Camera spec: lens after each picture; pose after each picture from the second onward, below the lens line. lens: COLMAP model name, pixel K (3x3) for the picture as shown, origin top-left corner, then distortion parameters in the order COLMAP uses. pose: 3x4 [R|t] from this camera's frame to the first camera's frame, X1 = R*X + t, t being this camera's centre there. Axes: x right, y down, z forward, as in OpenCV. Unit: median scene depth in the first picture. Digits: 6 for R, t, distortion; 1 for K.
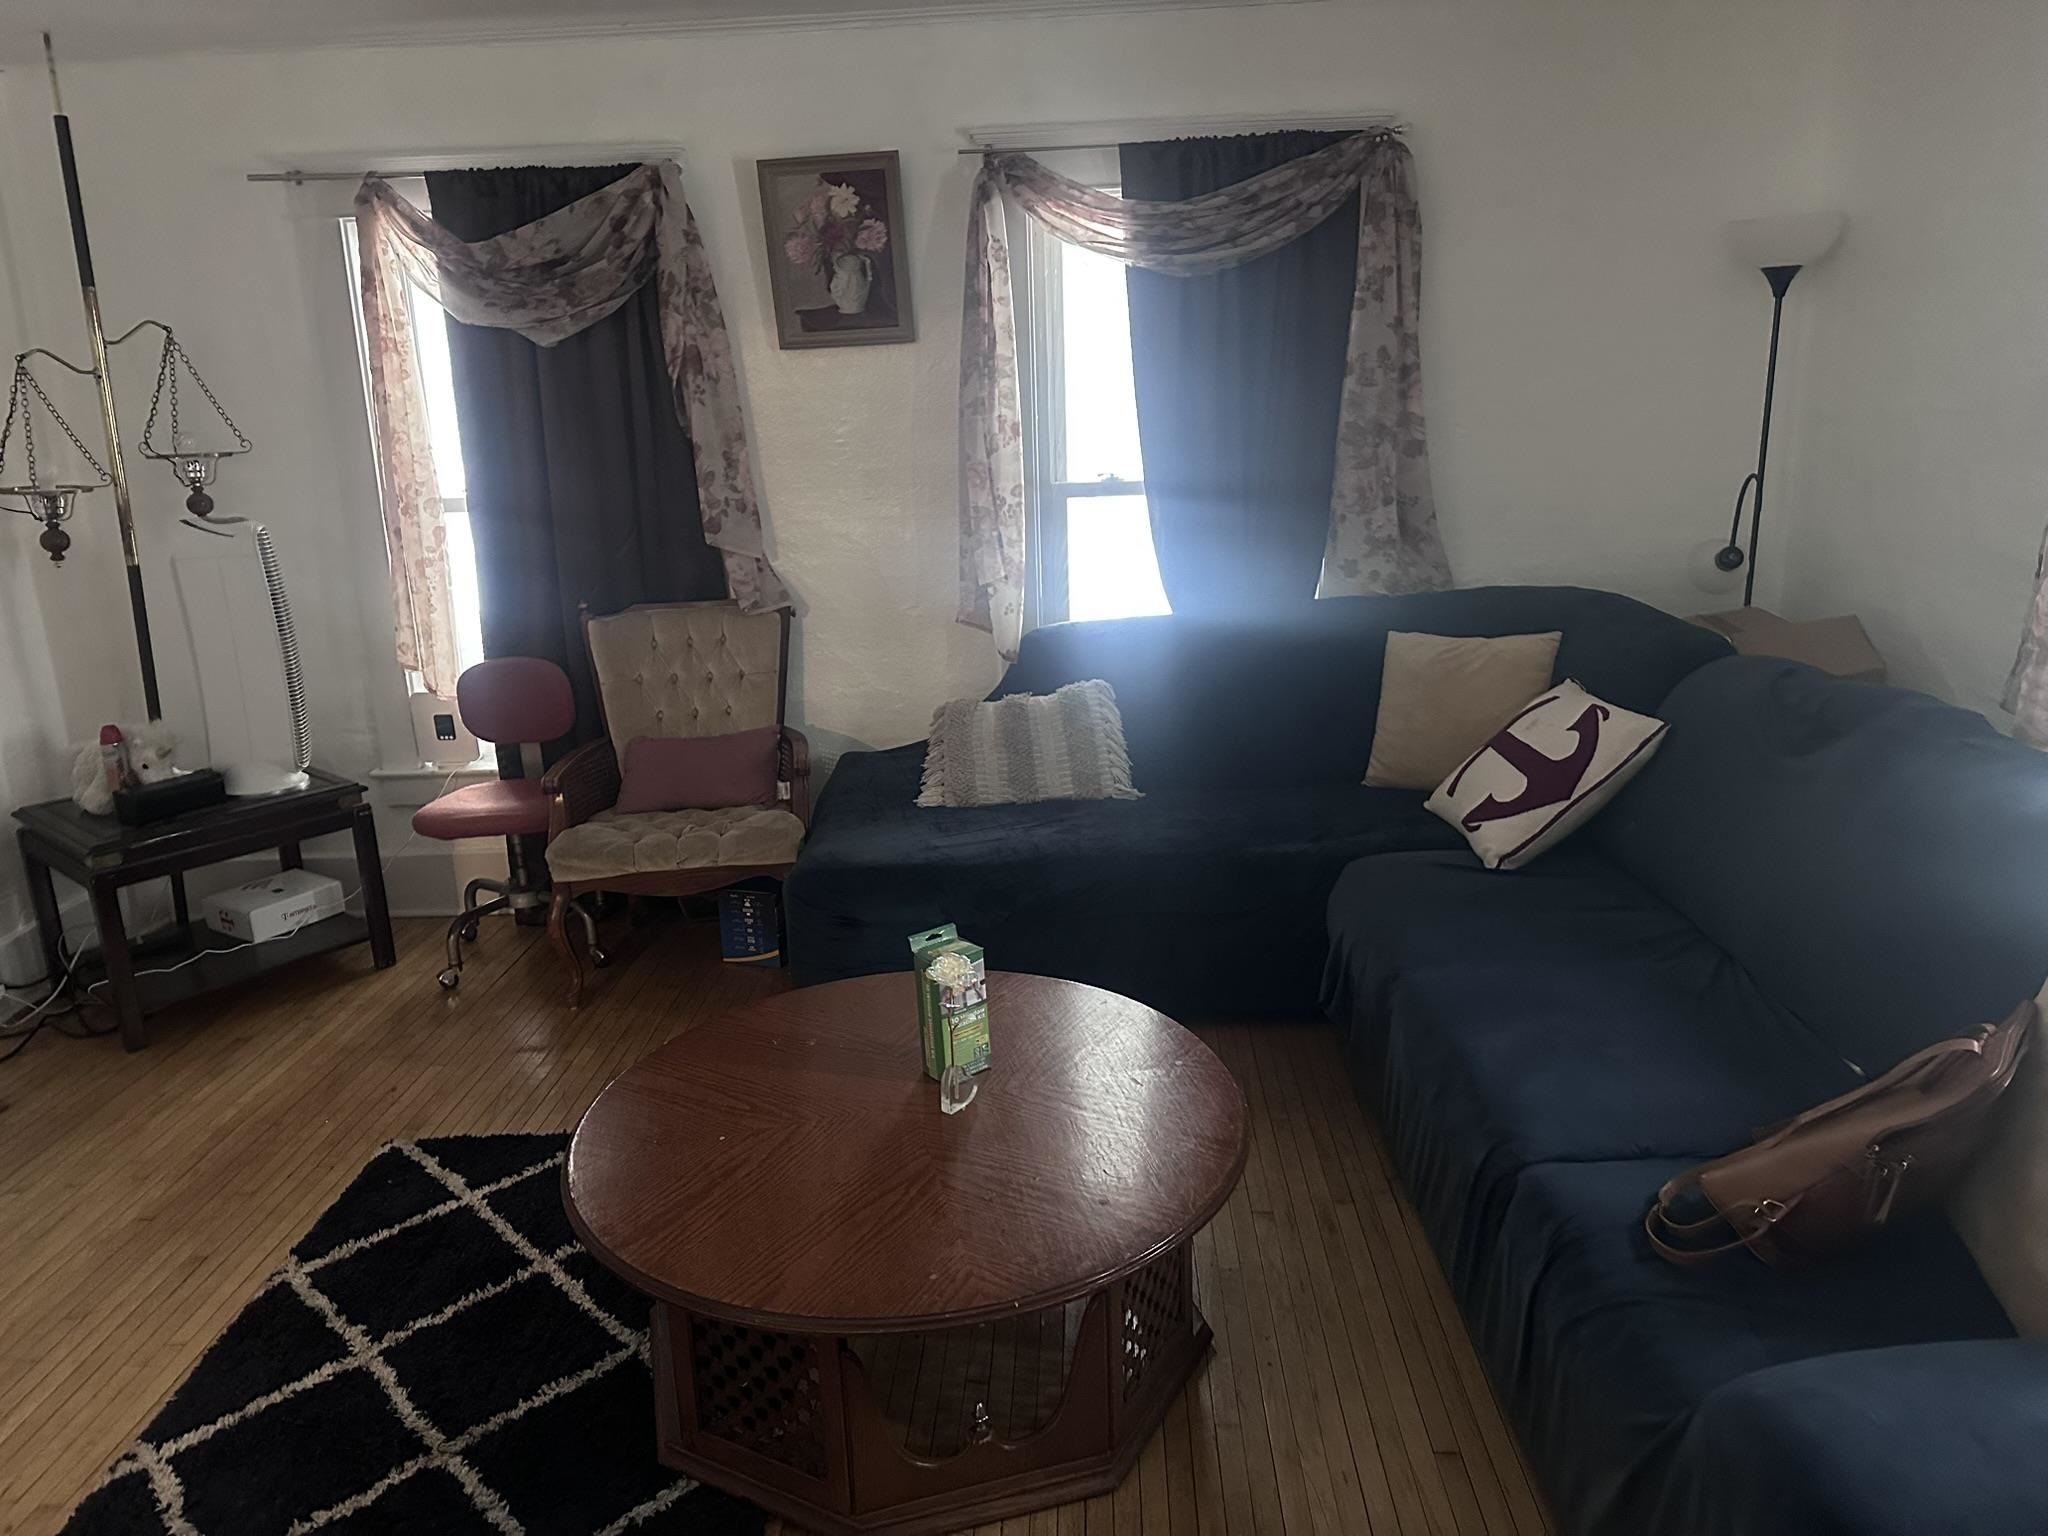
lens RADIAL K [[1432.1, 0, 1025.8], [0, 1432.1, 761.3], [0, 0, 1]] dist [0.048210, -0.051949]
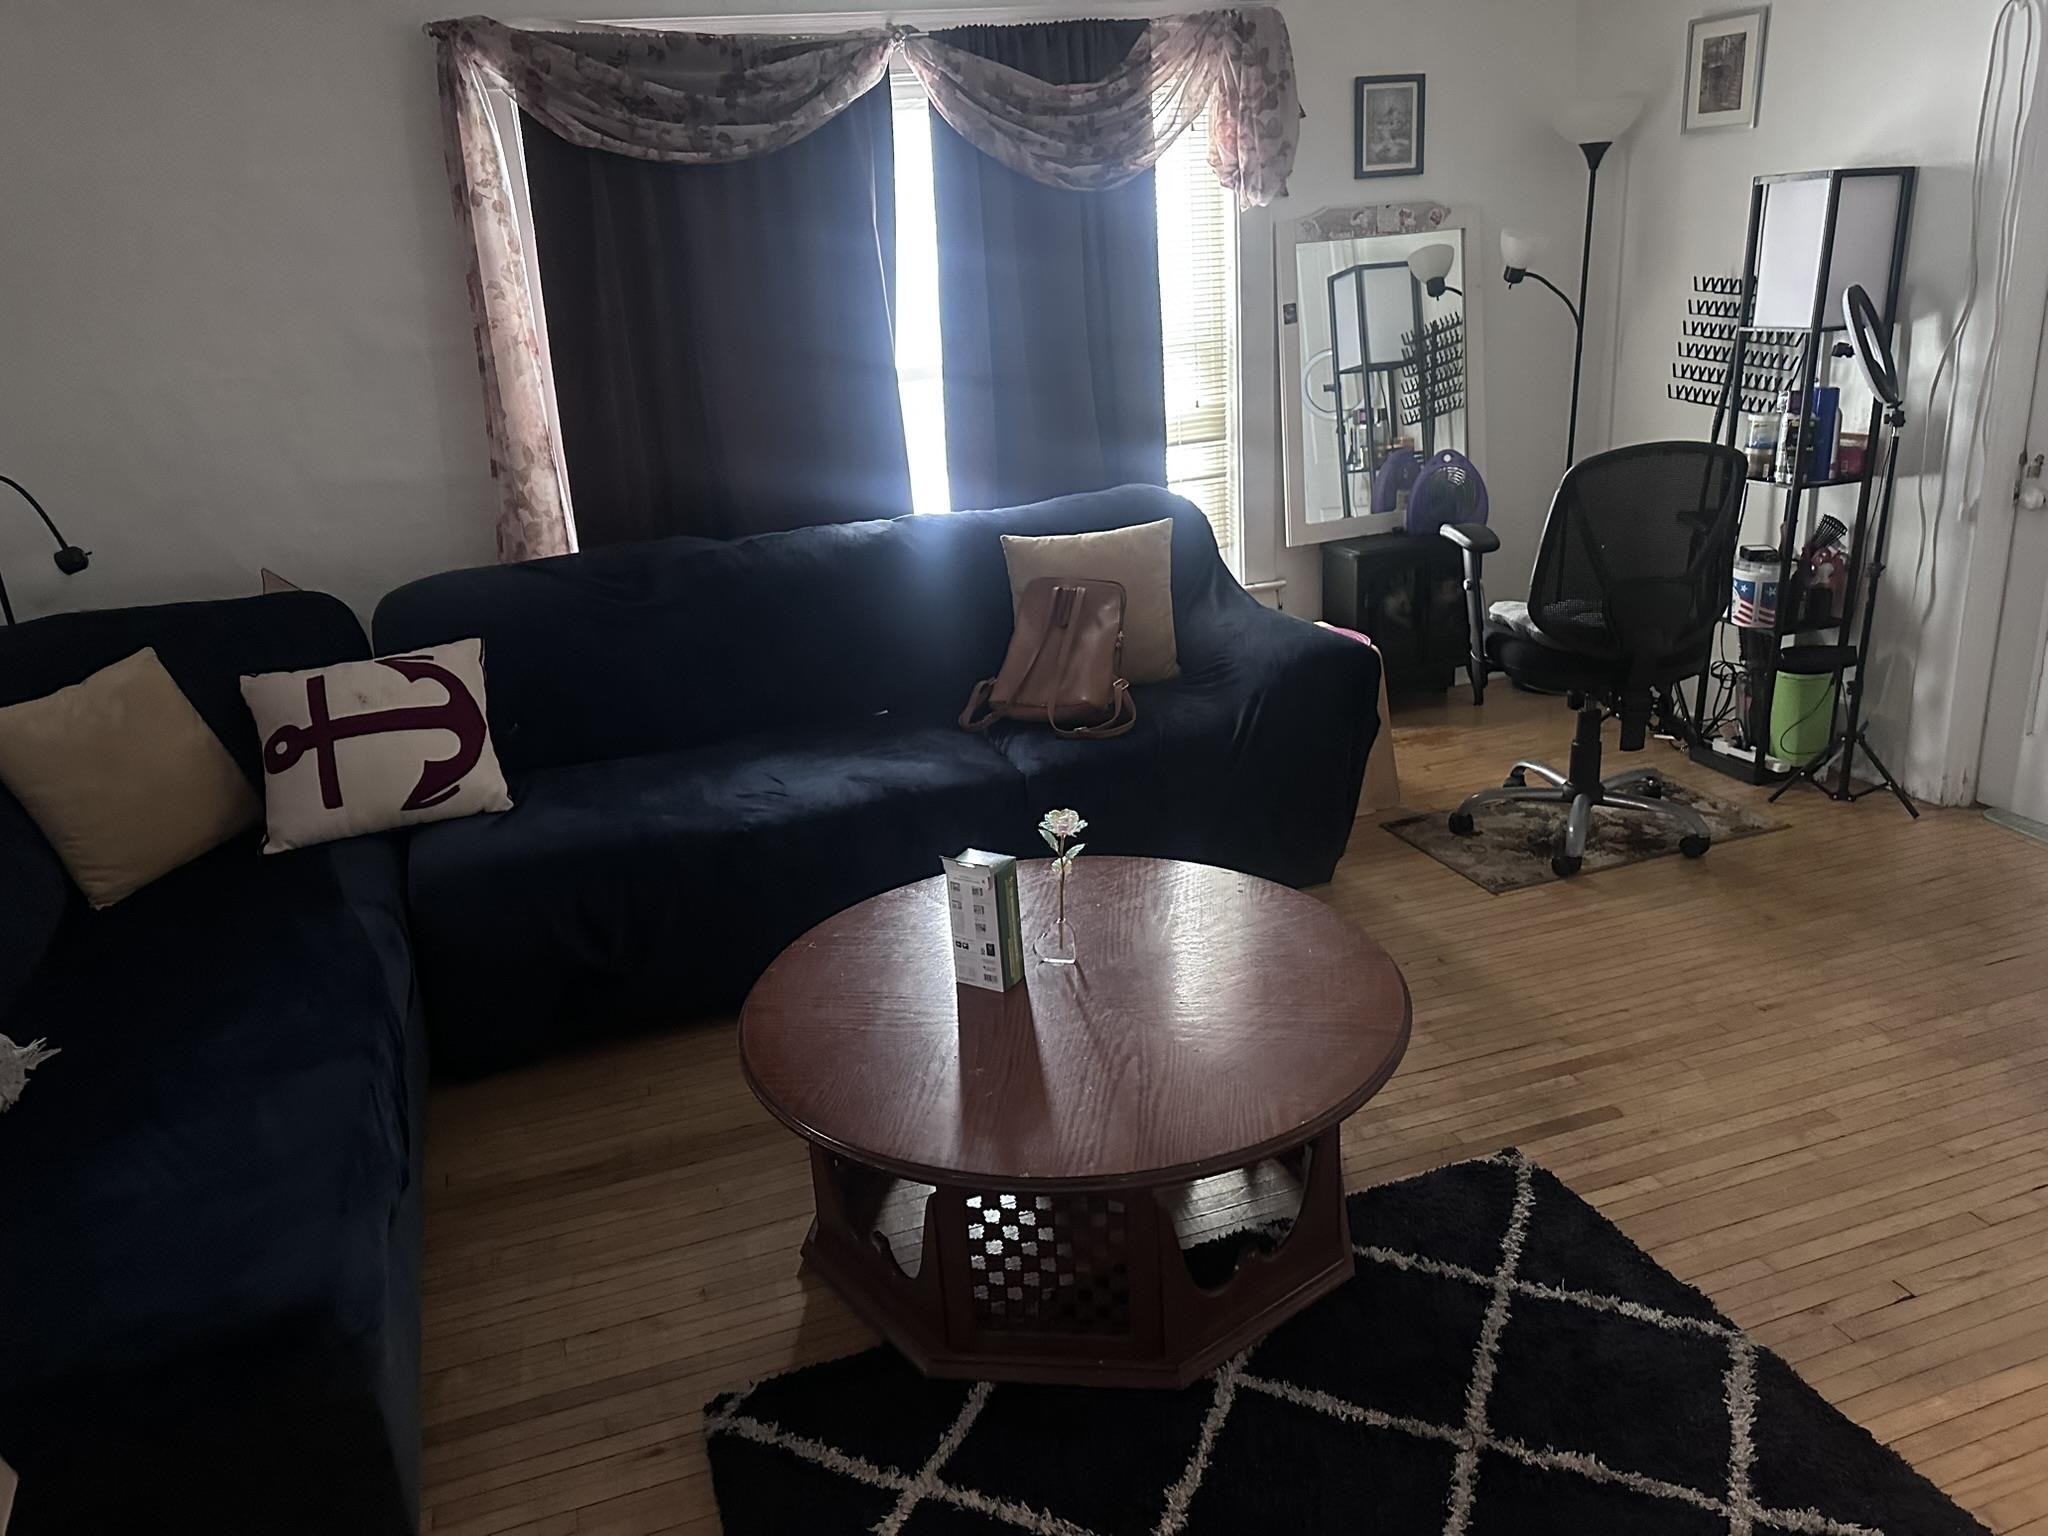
lens RADIAL K [[1432.1, 0, 1023.4], [0, 1432.1, 769.3], [0, 0, 1]] dist [0.048210, -0.051949]
pose [[-0.355020, -0.247589, 0.901477, -0.997465], [0.320734, 0.873507, 0.366218, -0.288114], [-0.878118, 0.419149, -0.230702, 1.271535]]
